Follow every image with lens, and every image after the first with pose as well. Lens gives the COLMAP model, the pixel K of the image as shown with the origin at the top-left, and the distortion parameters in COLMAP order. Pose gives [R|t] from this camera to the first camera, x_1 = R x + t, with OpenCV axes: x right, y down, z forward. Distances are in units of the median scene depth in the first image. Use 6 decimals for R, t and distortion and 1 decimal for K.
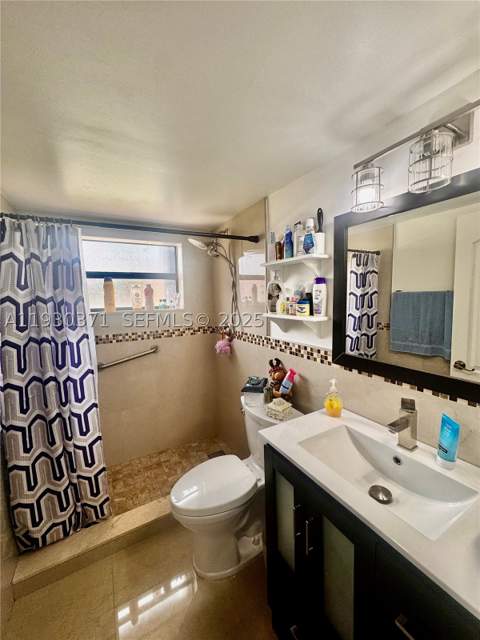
lens RADIAL K [[256.4, 0, 241.2], [0, 256.4, 317.8], [0, 0, 1]] dist [-0.004023, -0.000064]
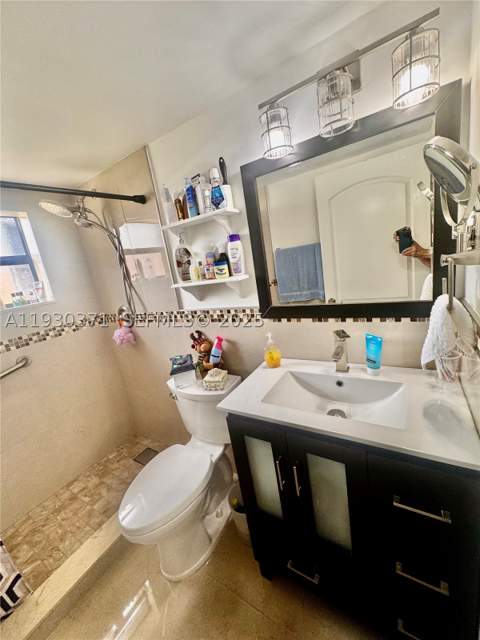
lens RADIAL K [[256.4, 0, 241.2], [0, 256.4, 317.8], [0, 0, 1]] dist [-0.004023, -0.000064]
pose [[0.871067, -0.218690, 0.439791, -0.147013], [0.177962, 0.975091, 0.132393, 0.022671], [-0.457789, -0.037057, 0.888288, 0.121303]]
